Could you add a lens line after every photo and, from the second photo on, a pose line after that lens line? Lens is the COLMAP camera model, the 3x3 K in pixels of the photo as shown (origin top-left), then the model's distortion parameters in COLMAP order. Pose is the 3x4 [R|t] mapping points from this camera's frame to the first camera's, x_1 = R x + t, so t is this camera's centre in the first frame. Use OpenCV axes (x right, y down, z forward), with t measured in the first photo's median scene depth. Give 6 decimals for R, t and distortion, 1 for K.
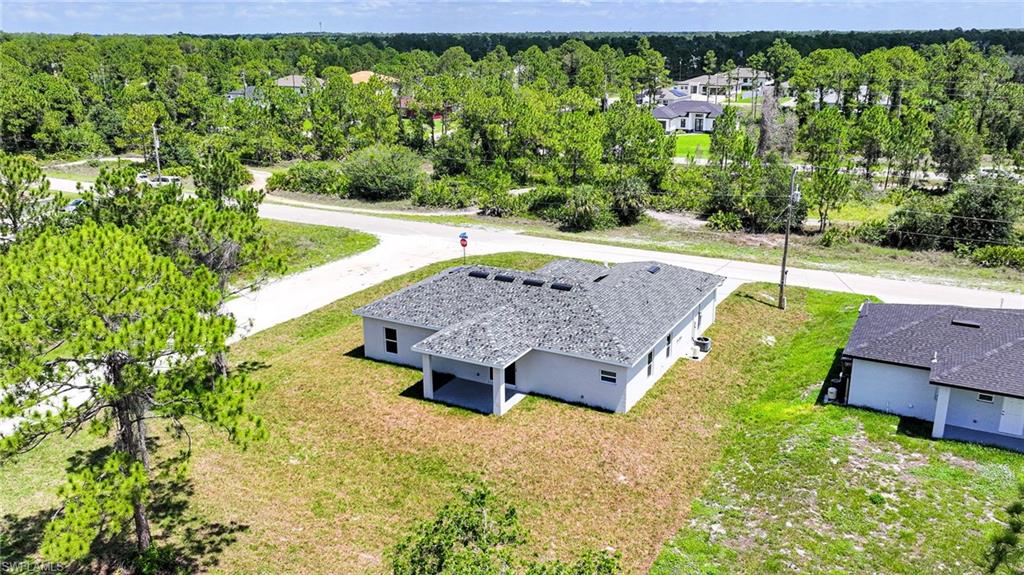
lens RADIAL K [[829.7, 0, 518.1], [0, 829.7, 285.5], [0, 0, 1]] dist [0.004453, -0.003692]
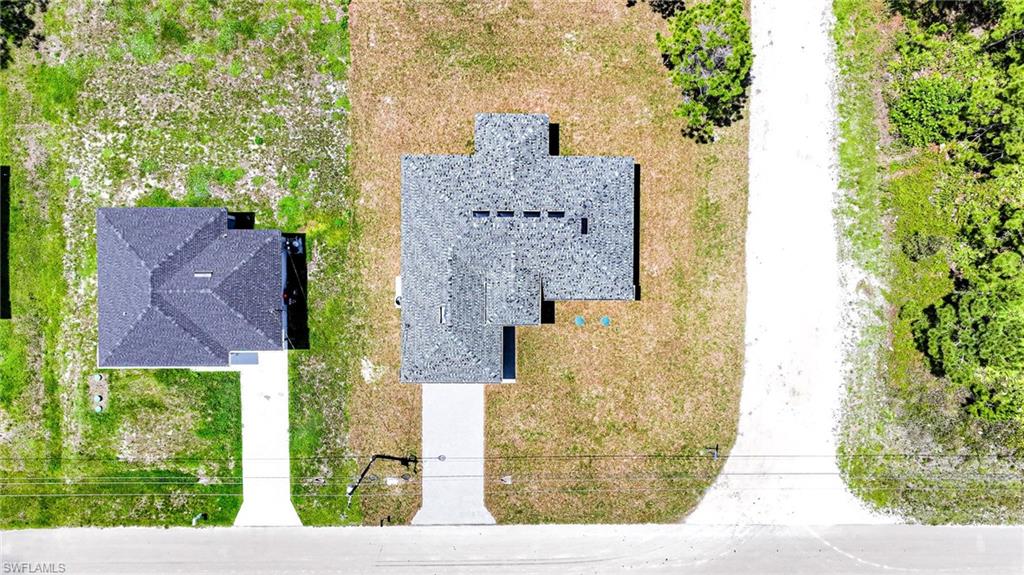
lens RADIAL K [[785.3, 0, 506.8], [0, 785.3, 286.8], [0, 0, 1]] dist [0.006396, 0.005959]
pose [[-0.880428, 0.474180, -0.000194, 0.077054], [-0.149833, -0.277812, 0.948879, -1.291779], [0.449885, 0.835449, 0.315641, 0.777269]]
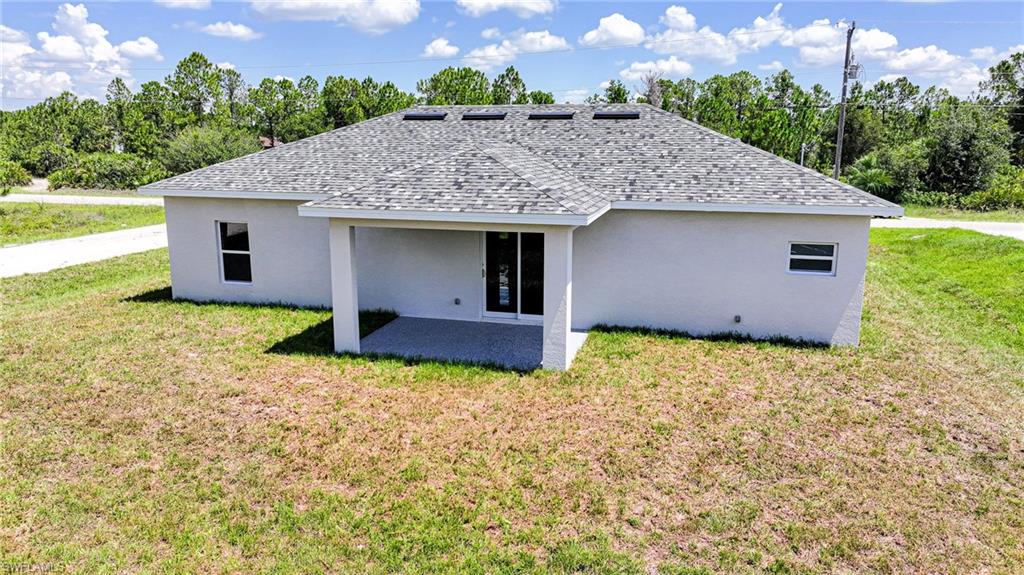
lens RADIAL K [[716.7, 0, 517.4], [0, 716.7, 288.6], [0, 0, 1]] dist [-0.003106, 0.002169]
pose [[0.970691, -0.038474, 0.237231, -0.110849], [0.060696, 0.994350, -0.087090, 0.141779], [-0.232540, 0.098937, 0.967542, 0.673172]]
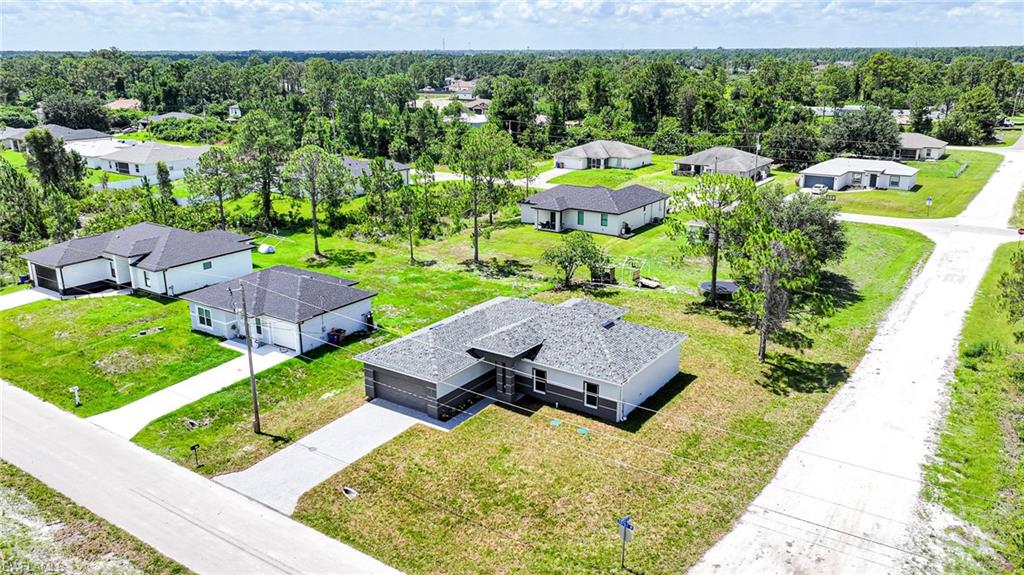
lens RADIAL K [[785.3, 0, 522.1], [0, 785.3, 286.1], [0, 0, 1]] dist [0.006396, 0.005959]
pose [[-0.994330, -0.019171, 0.104600, -0.080021], [0.041939, 0.833202, 0.551377, -0.790481], [-0.097723, 0.552637, -0.827673, 2.215906]]
